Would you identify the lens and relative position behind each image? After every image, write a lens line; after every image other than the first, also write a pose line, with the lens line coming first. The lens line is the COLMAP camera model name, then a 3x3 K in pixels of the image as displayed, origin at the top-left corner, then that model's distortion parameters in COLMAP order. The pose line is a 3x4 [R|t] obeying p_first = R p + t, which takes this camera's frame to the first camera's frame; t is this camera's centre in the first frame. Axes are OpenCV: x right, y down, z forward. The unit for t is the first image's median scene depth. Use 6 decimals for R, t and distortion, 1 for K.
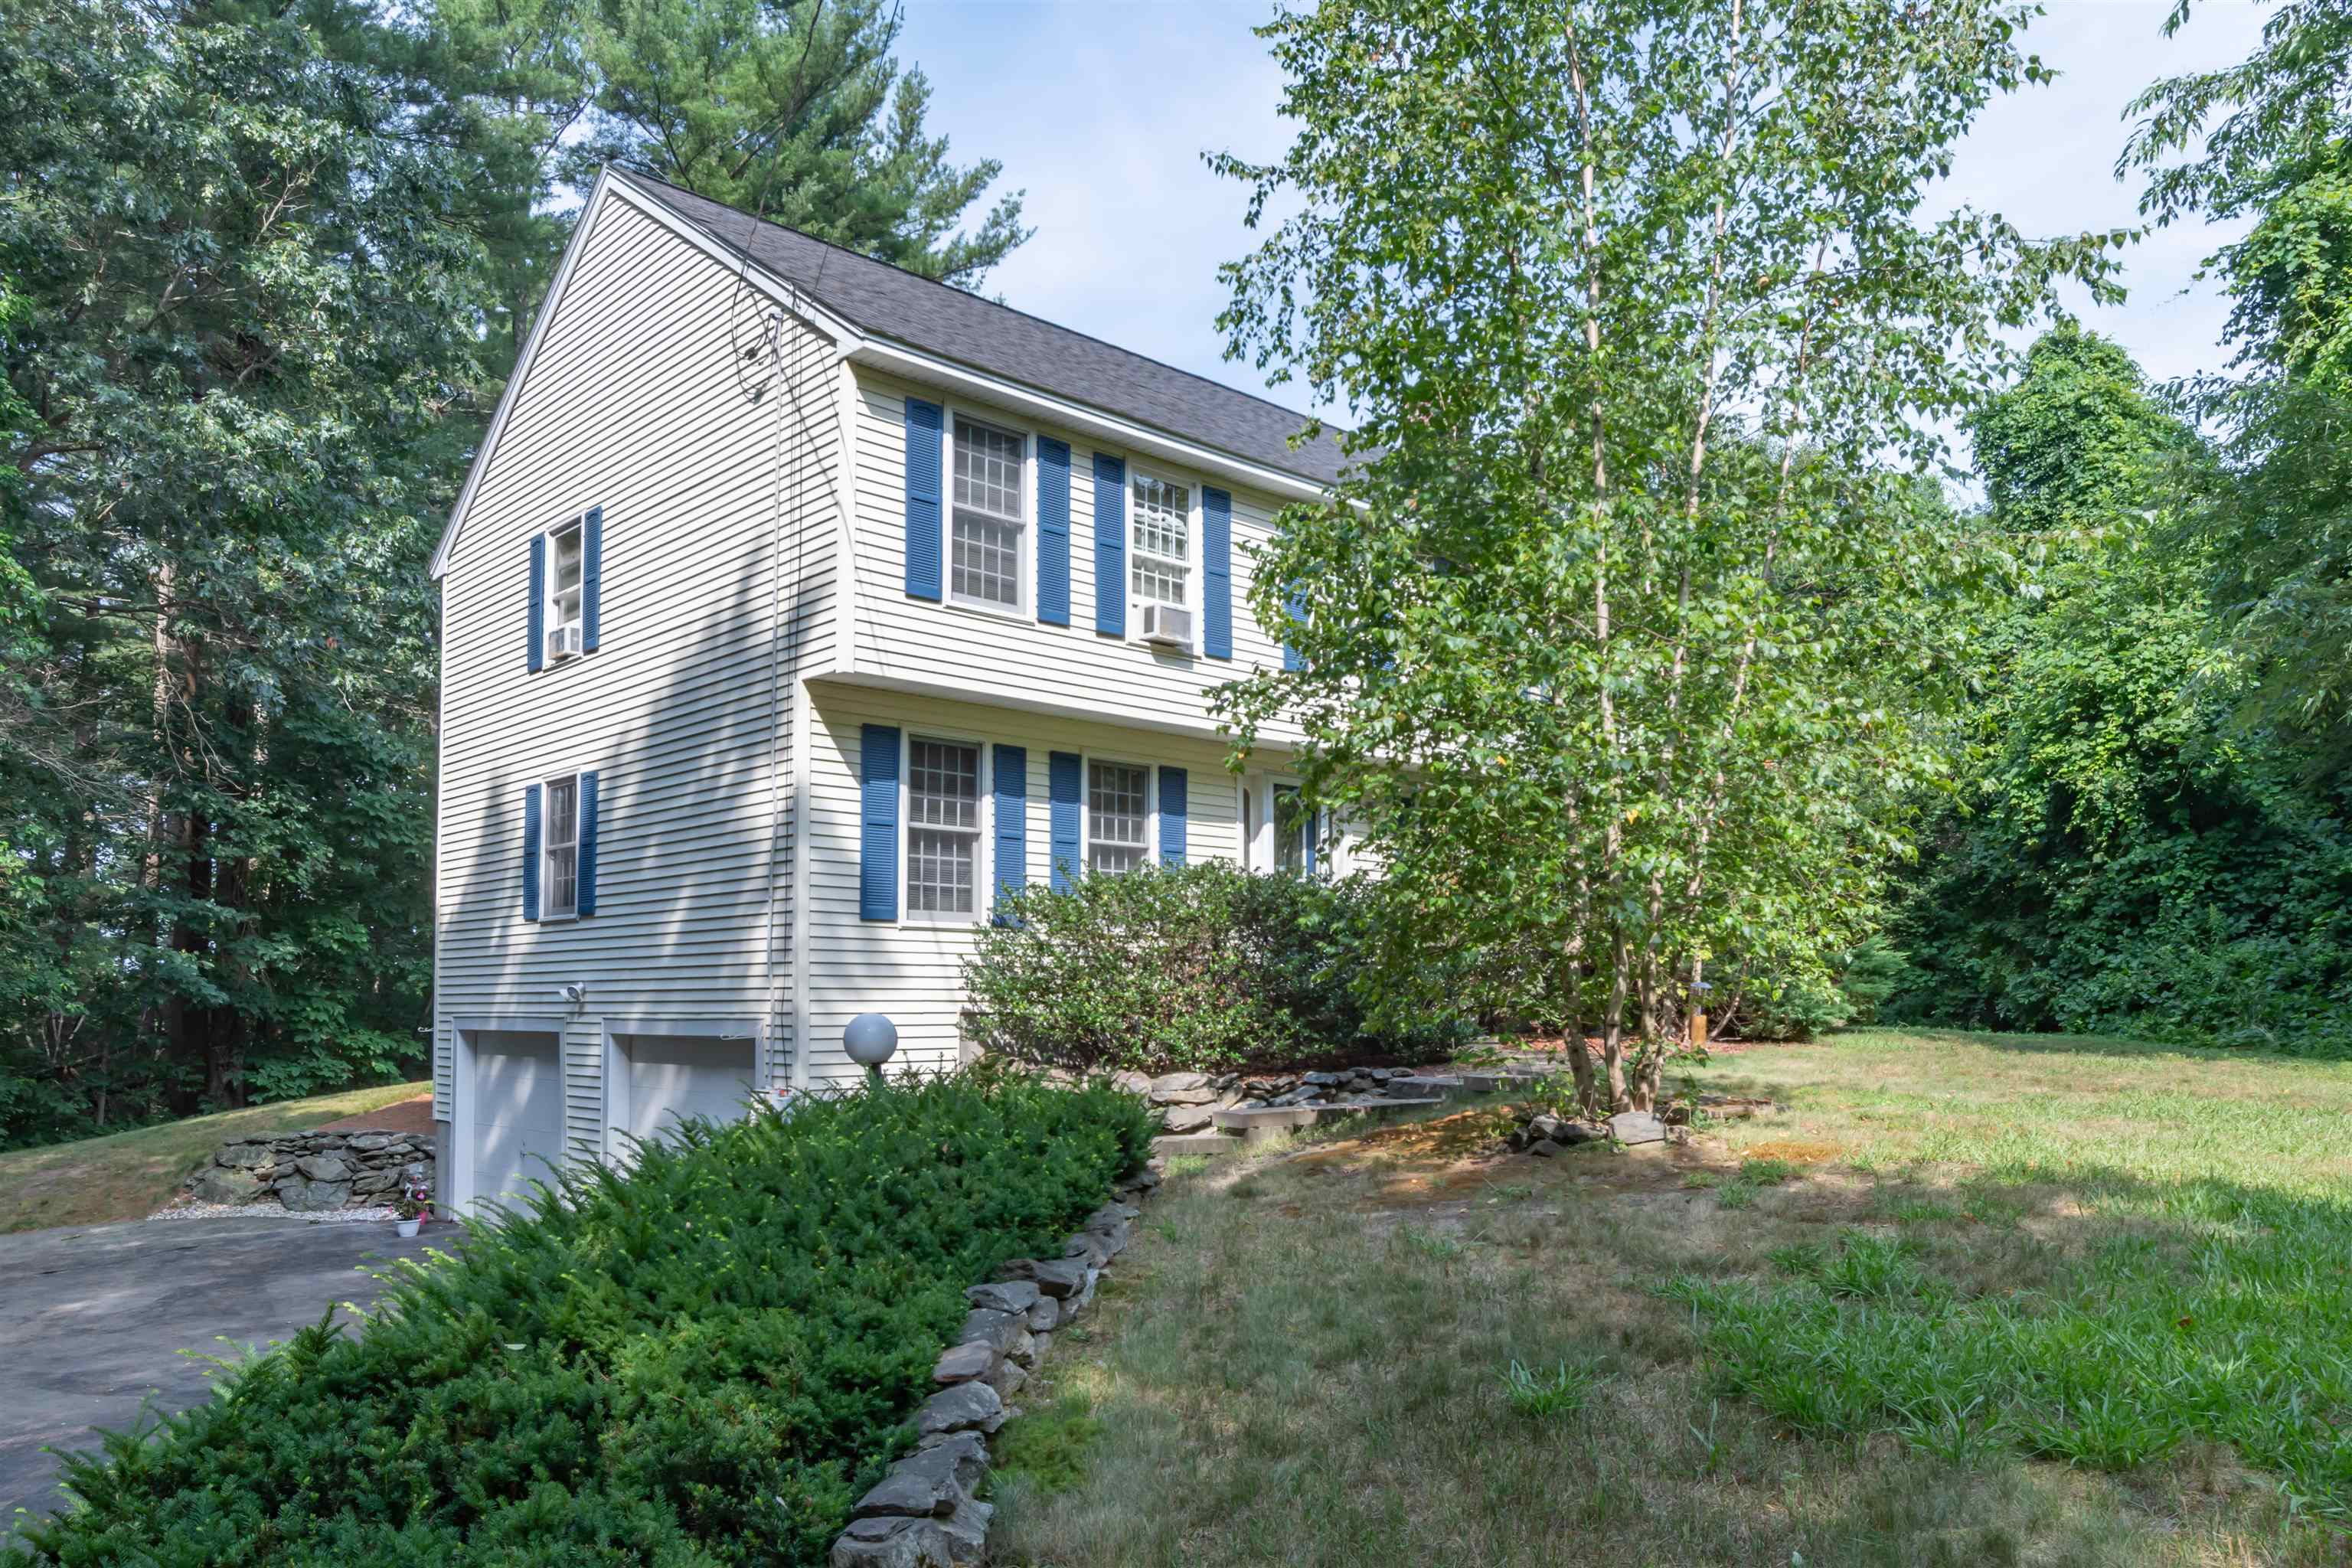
lens RADIAL K [[1610.9, 0, 1175.5], [0, 1610.9, 883.0], [0, 0, 1]] dist [-0.007752, 0.021583]
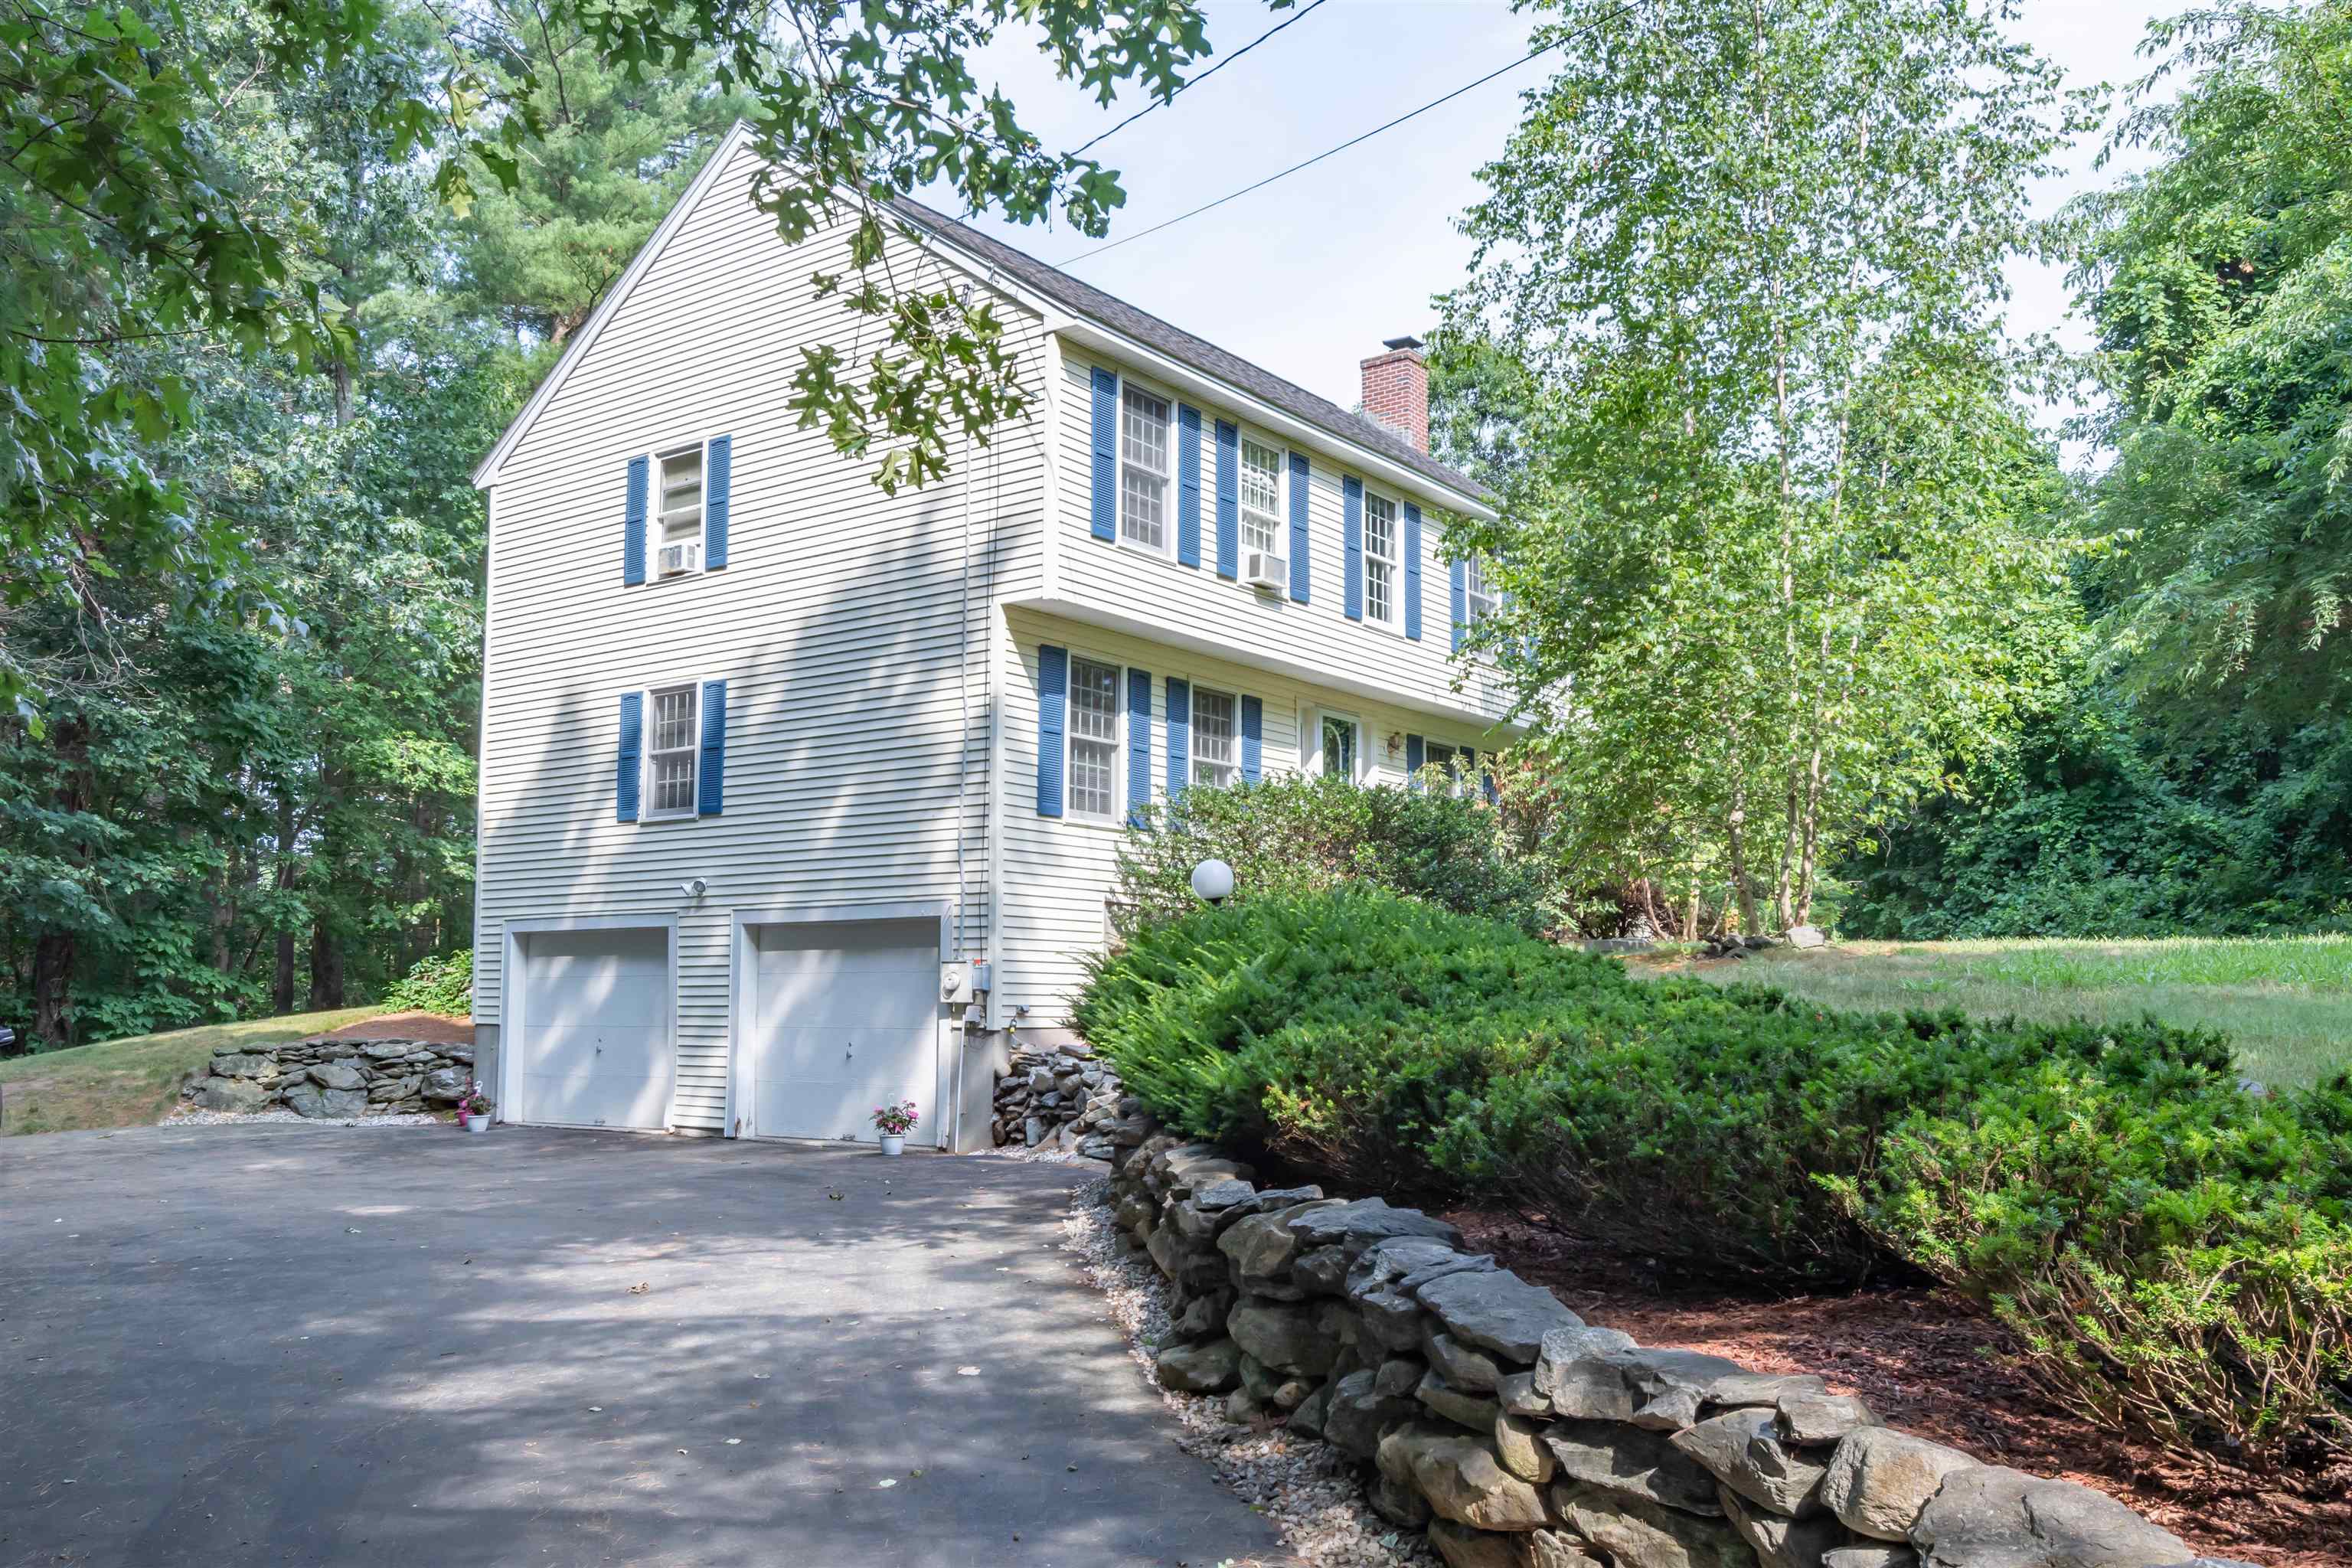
lens RADIAL K [[1880.3, 0, 1176.0], [0, 1880.3, 784.0], [0, 0, 1]] dist [0.033344, -0.007528]
pose [[0.985553, 0.029495, 0.166779, -0.281708], [-0.021501, 0.998541, -0.049532, 0.057211], [-0.167997, 0.045230, 0.984749, -0.292535]]
